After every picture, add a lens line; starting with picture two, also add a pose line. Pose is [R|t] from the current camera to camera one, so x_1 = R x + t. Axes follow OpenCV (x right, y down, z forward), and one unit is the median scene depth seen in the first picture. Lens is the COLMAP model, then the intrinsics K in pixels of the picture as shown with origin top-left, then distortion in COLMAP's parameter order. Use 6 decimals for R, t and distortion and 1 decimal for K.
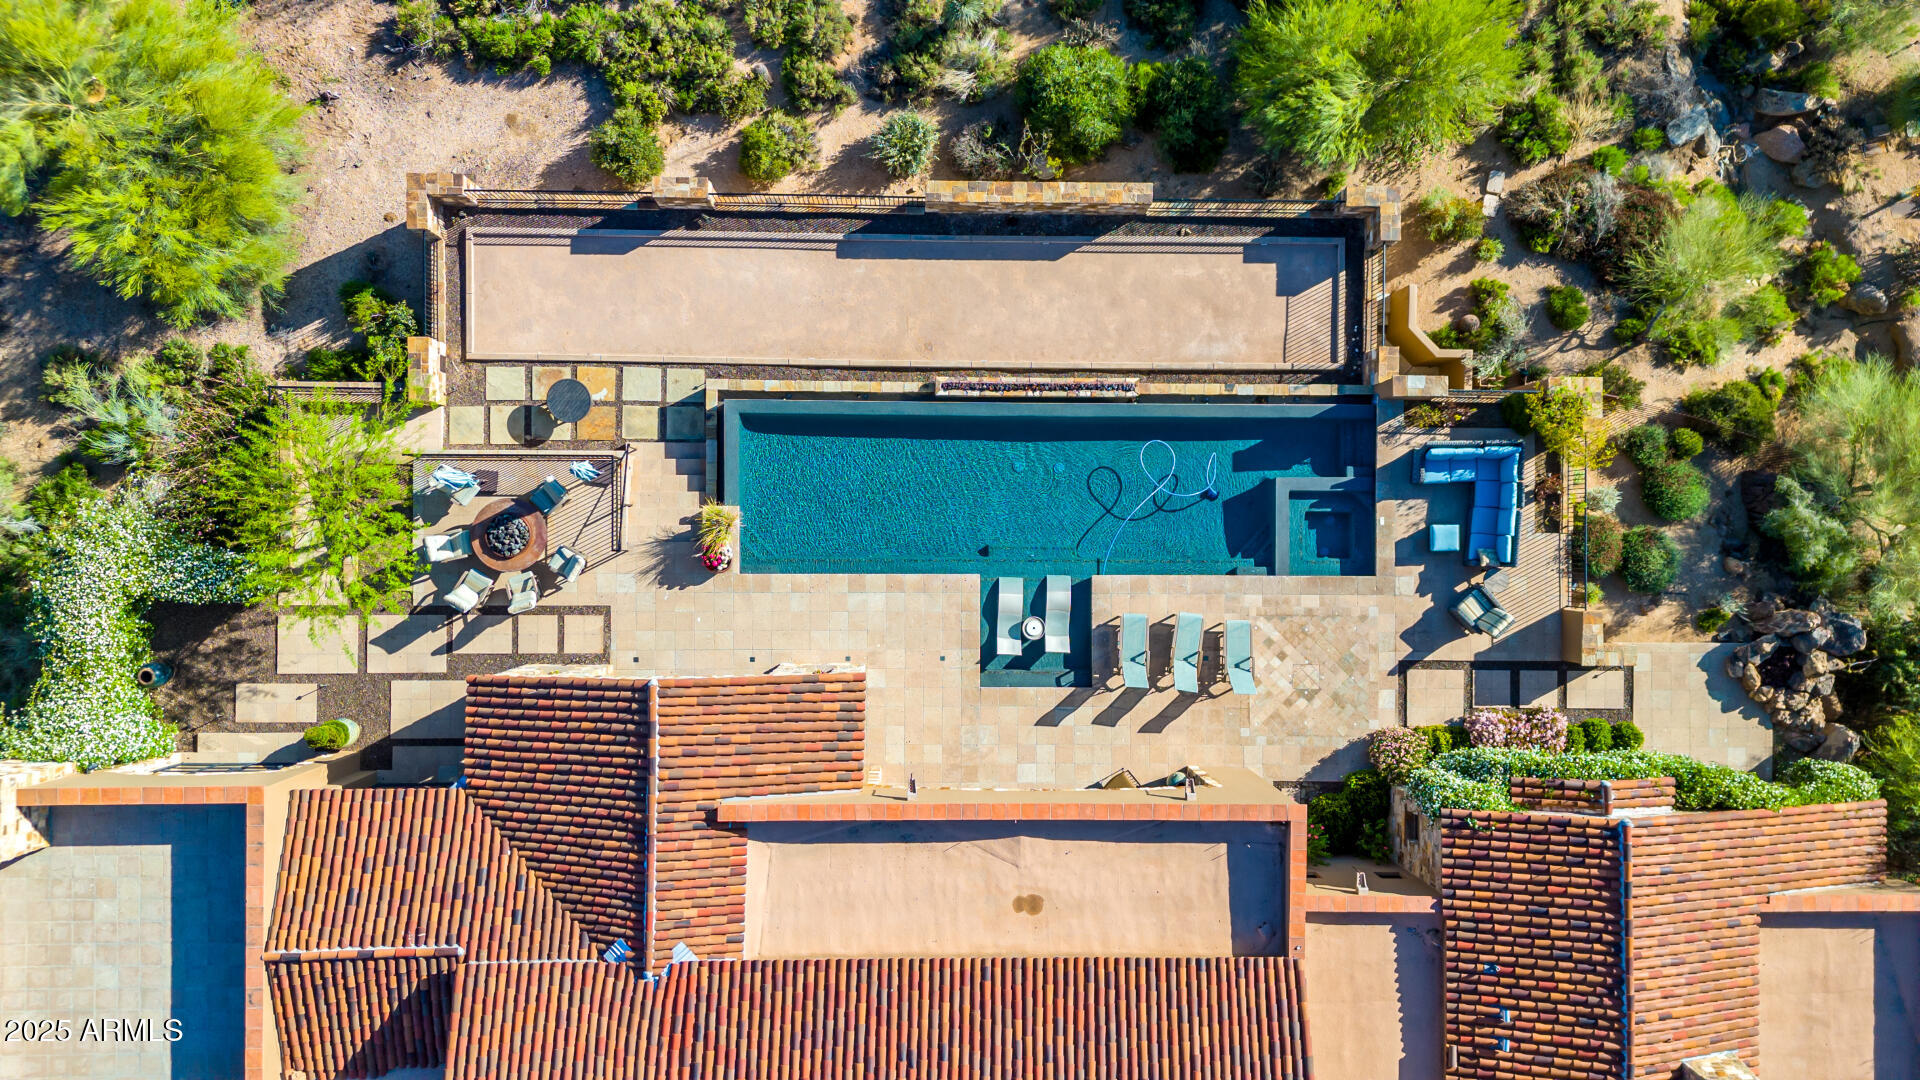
lens RADIAL K [[1337.3, 0, 973.3], [0, 1337.3, 550.4], [0, 0, 1]] dist [0.081007, -0.082310]
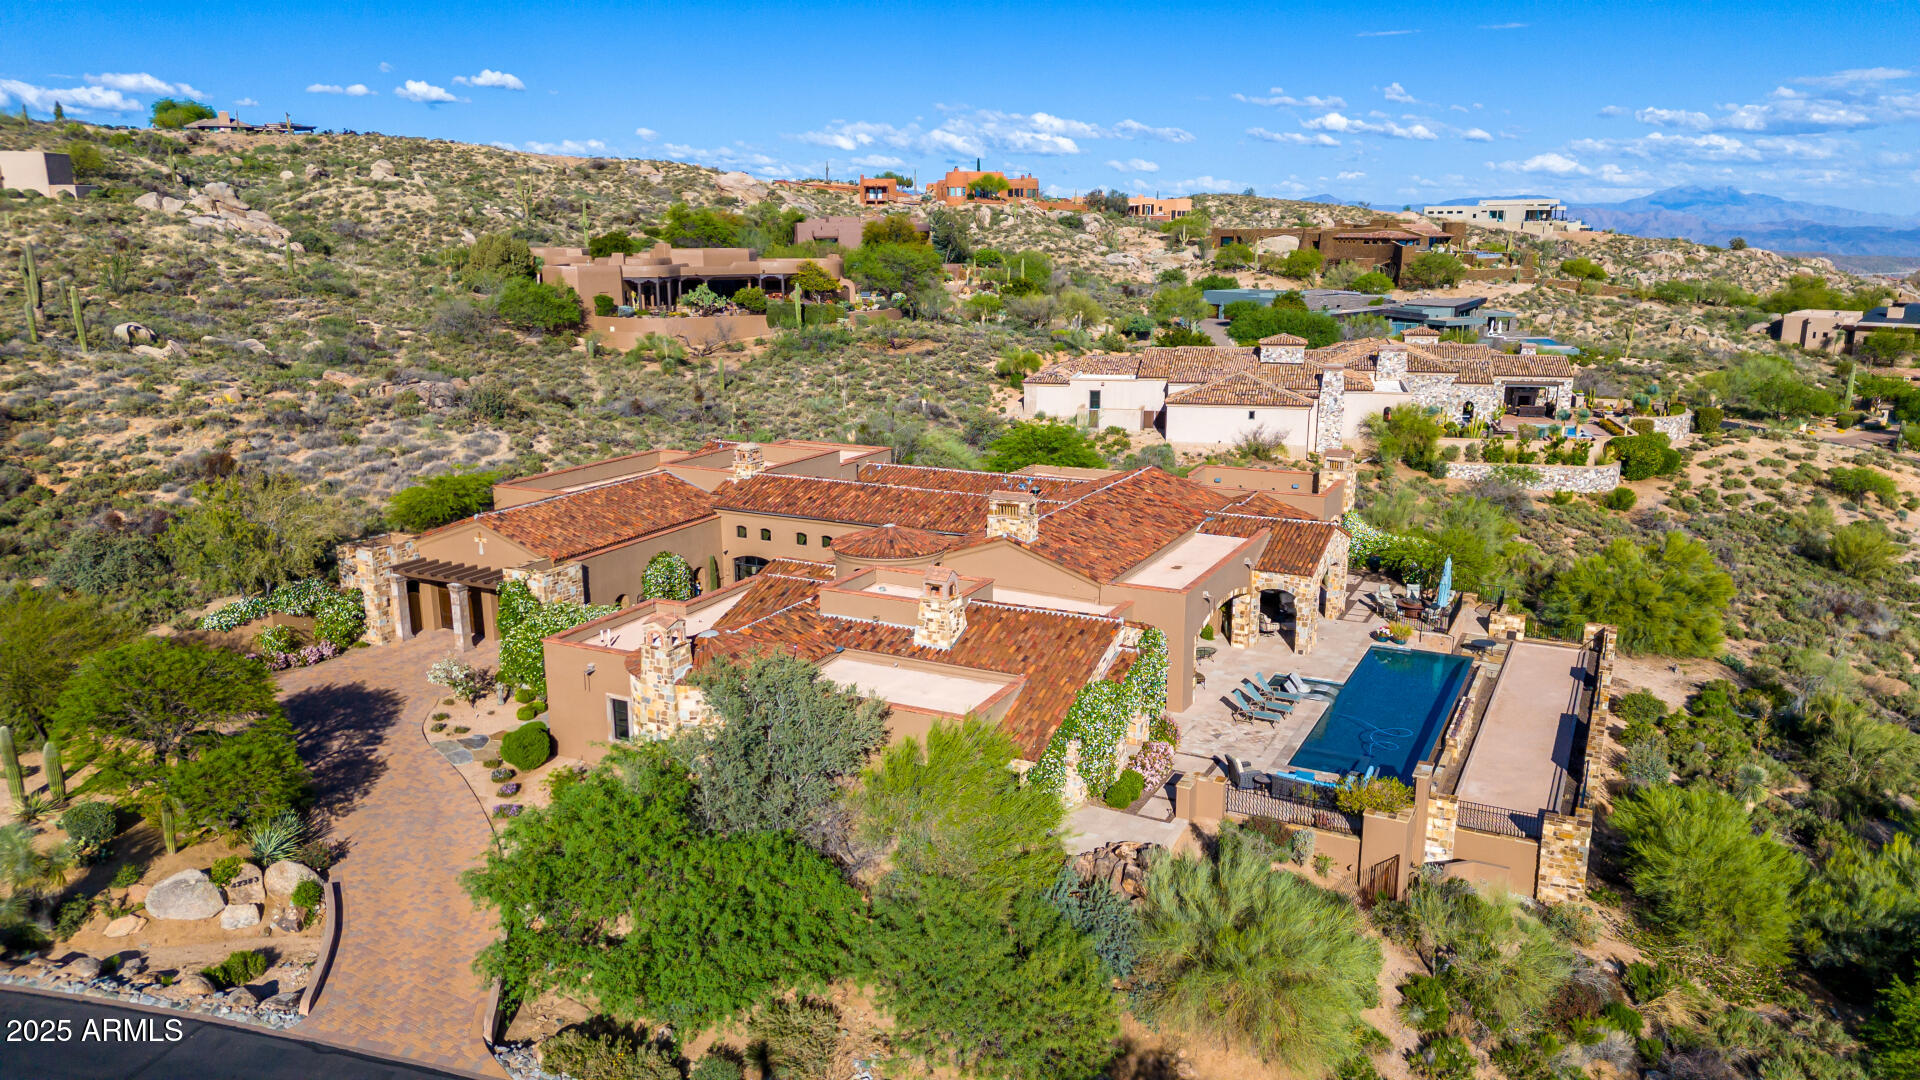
lens RADIAL K [[1337.3, 0, 965.7], [0, 1337.3, 548.1], [0, 0, 1]] dist [0.081007, -0.082310]
pose [[-0.448376, 0.180296, -0.875473, 1.624390], [-0.893647, -0.111027, 0.434820, -0.266799], [-0.018805, 0.977326, 0.210902, 0.481975]]
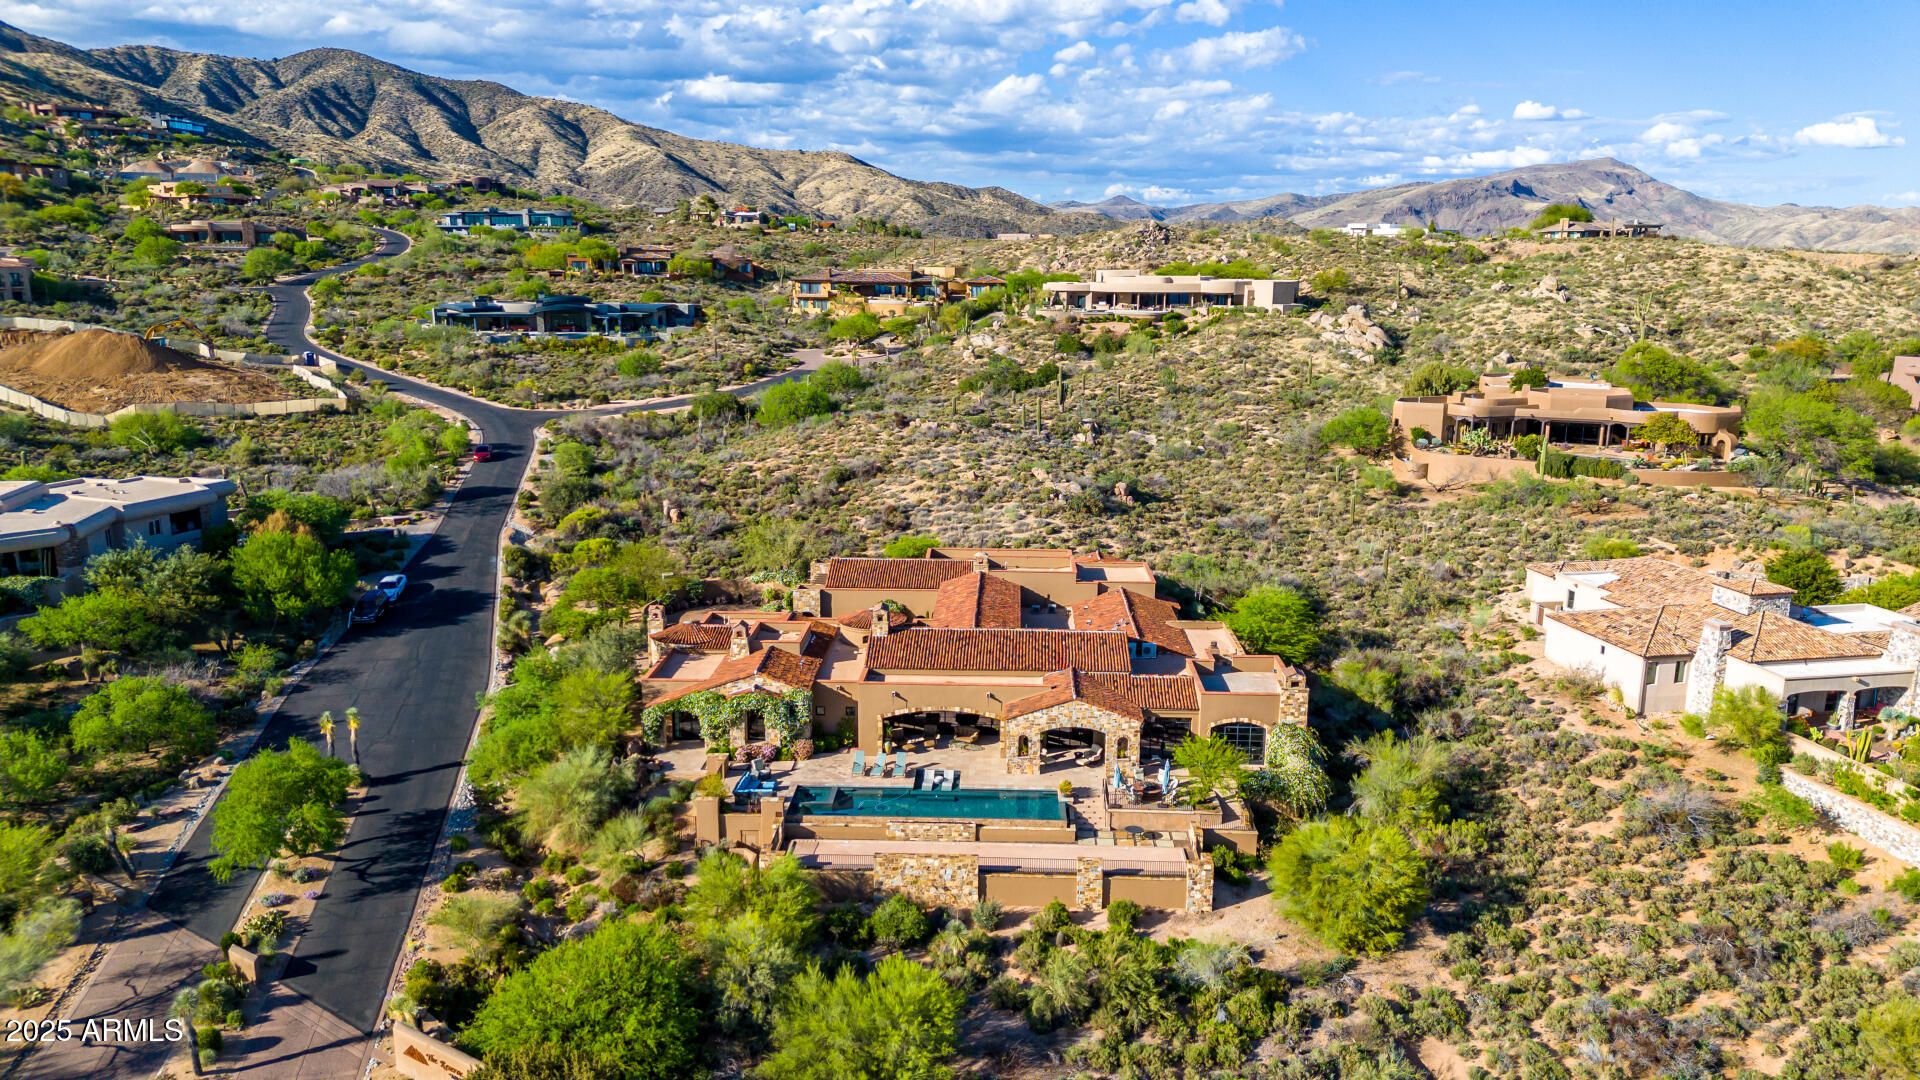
lens RADIAL K [[1337.3, 0, 969.1], [0, 1337.3, 527.6], [0, 0, 1]] dist [0.081007, -0.082310]
pose [[-0.998902, -0.042133, 0.020507, -0.041692], [0.028888, -0.209119, 0.977463, -2.231322], [-0.036895, 0.976982, 0.210106, 0.020824]]
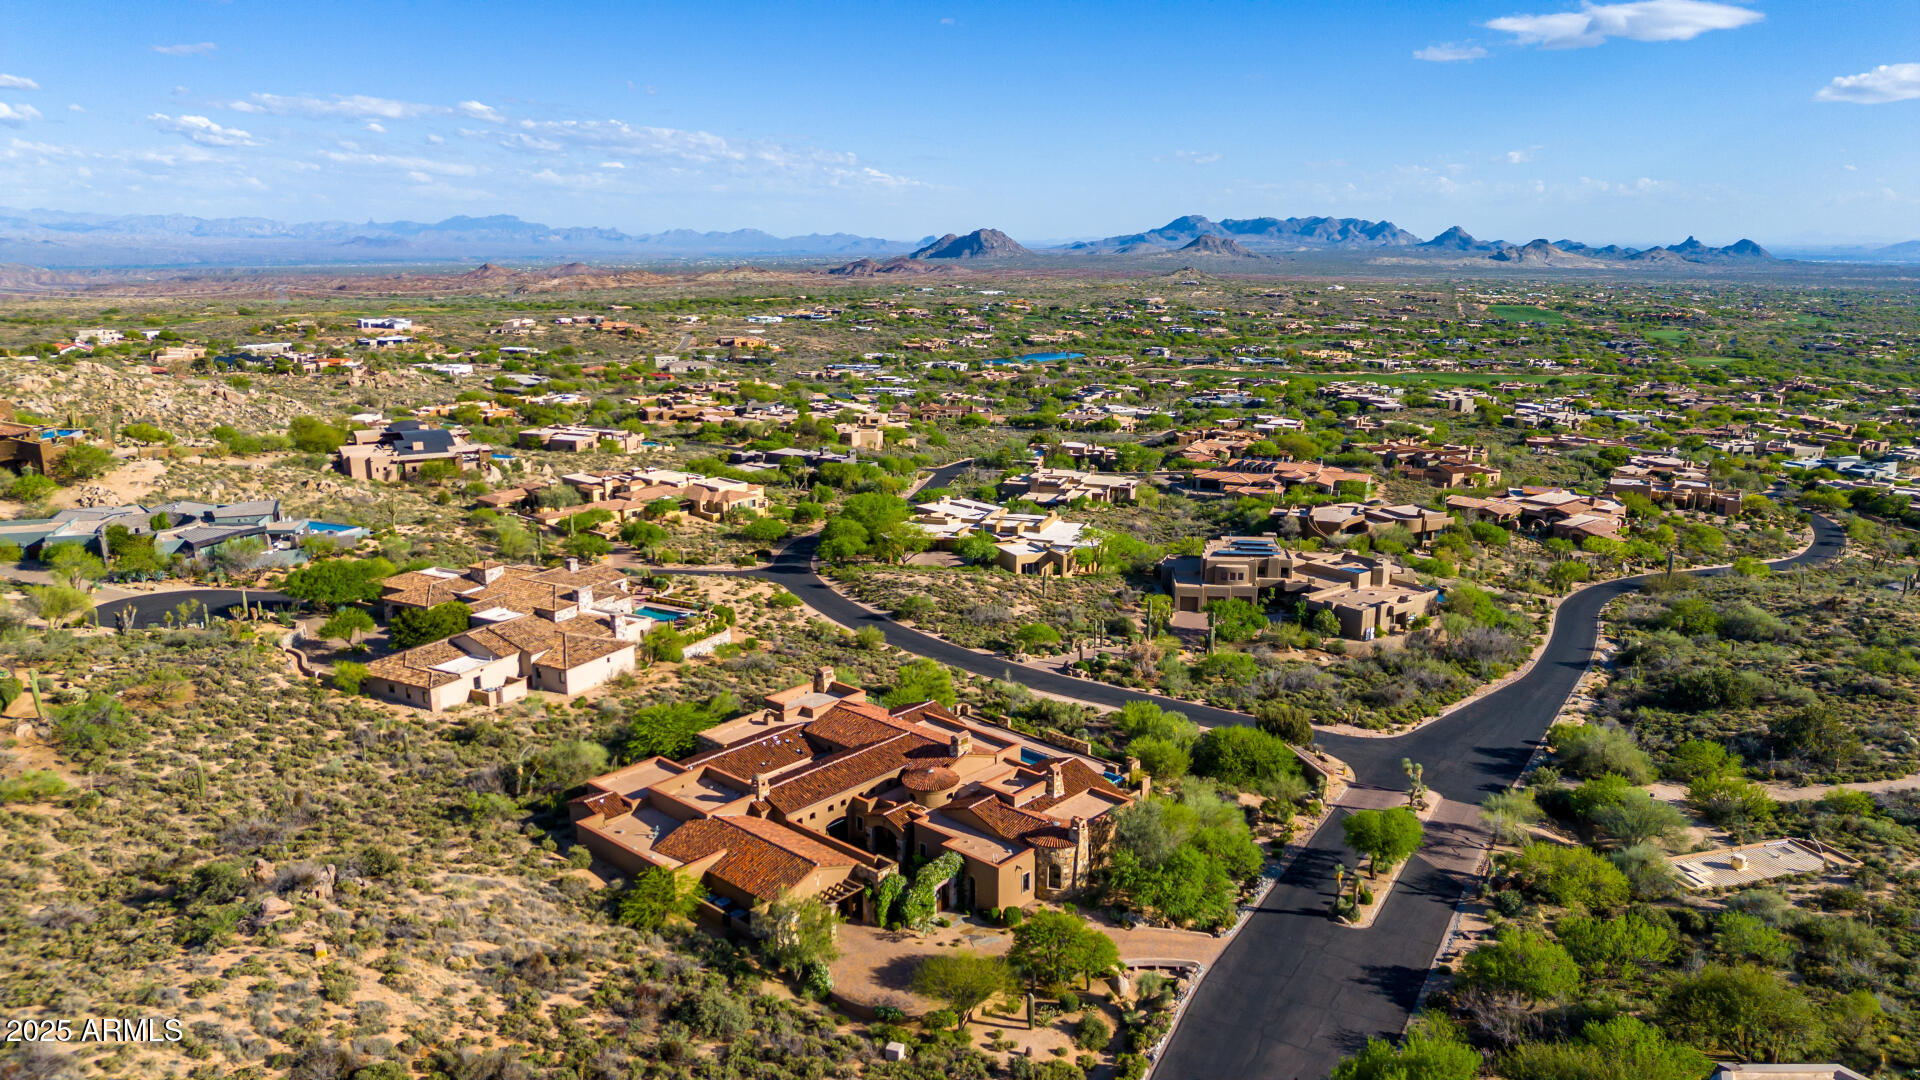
lens RADIAL K [[1337.3, 0, 966.4], [0, 1337.3, 543.6], [0, 0, 1]] dist [0.081007, -0.082310]
pose [[0.744233, 0.126499, -0.655831, 2.460351], [-0.667761, 0.162331, -0.726460, 2.874531], [0.014565, 0.978594, 0.205283, -0.468407]]
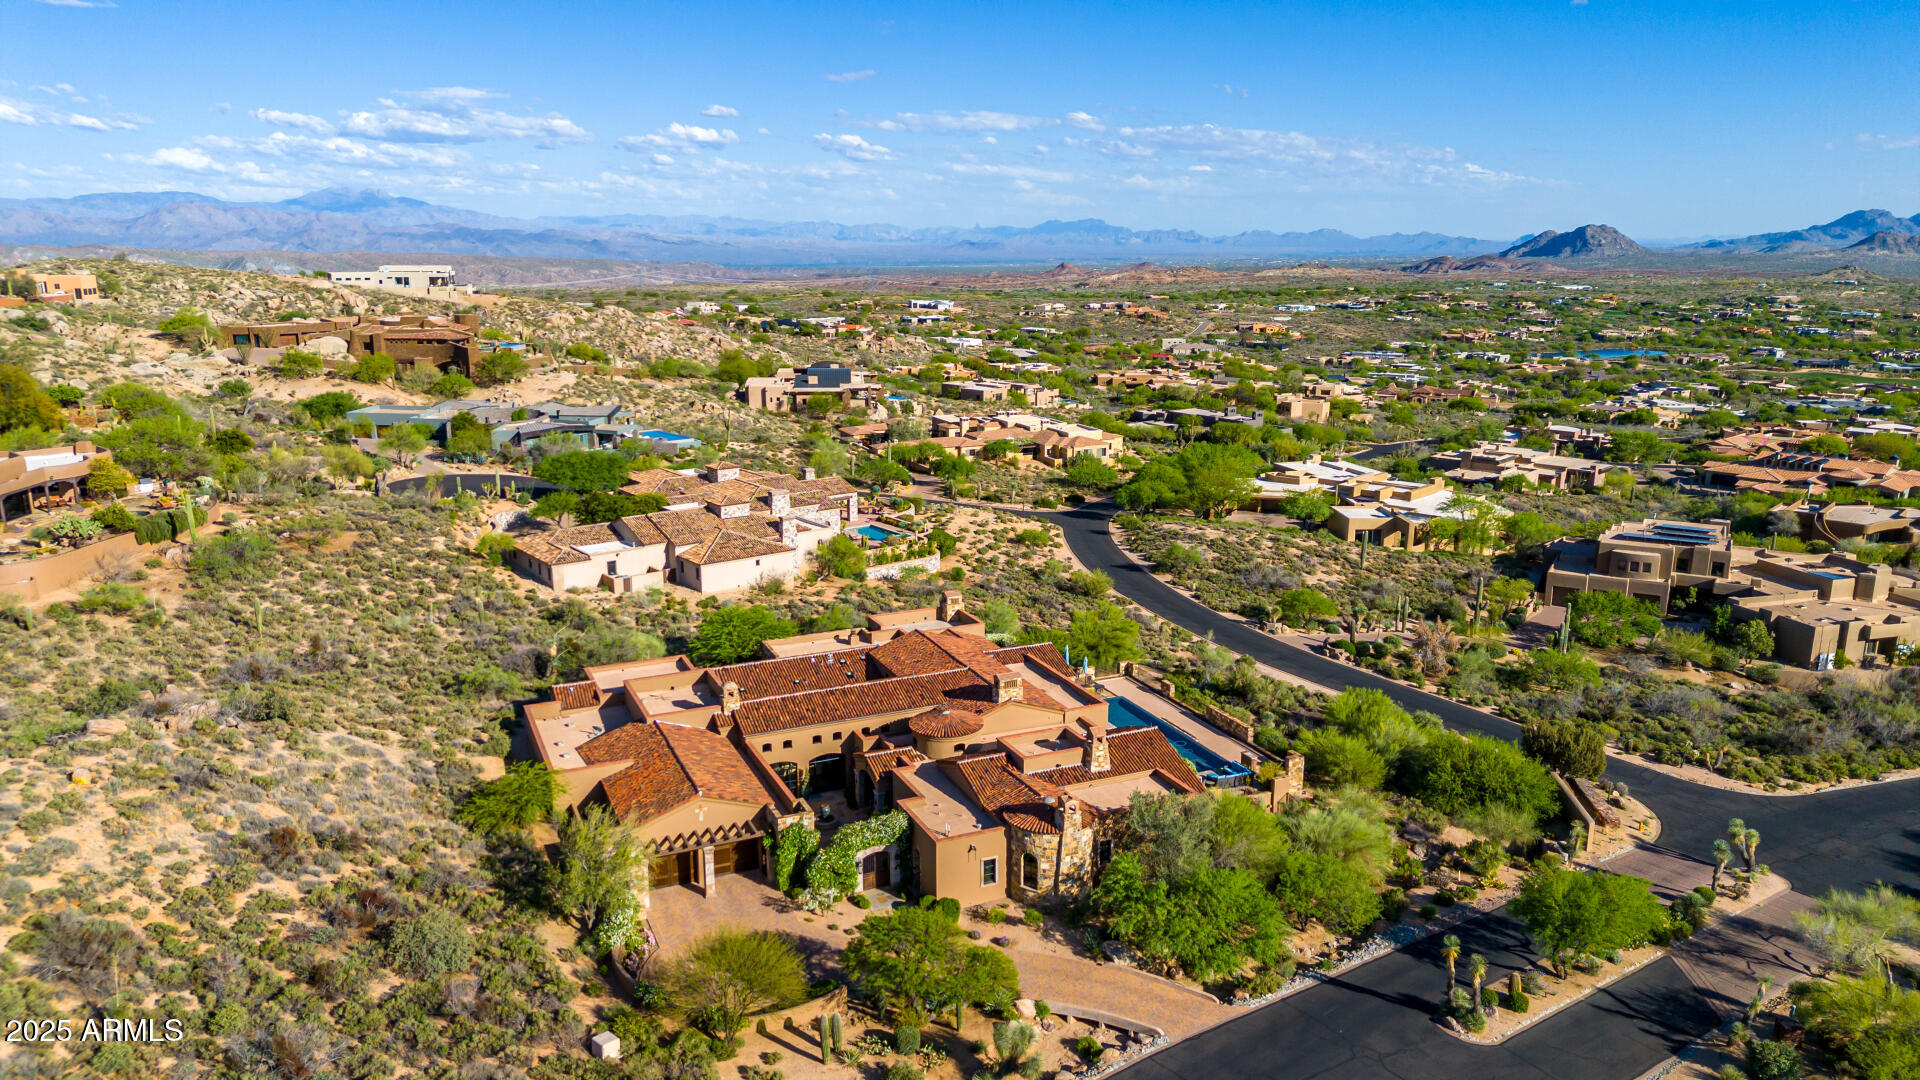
lens RADIAL K [[1337.3, 0, 965.9], [0, 1337.3, 548.2], [0, 0, 1]] dist [0.081007, -0.082310]
pose [[0.415430, 0.183736, -0.890875, 2.516855], [-0.909615, 0.088424, -0.405933, 1.542357], [0.004190, 0.978990, 0.203863, -0.048839]]
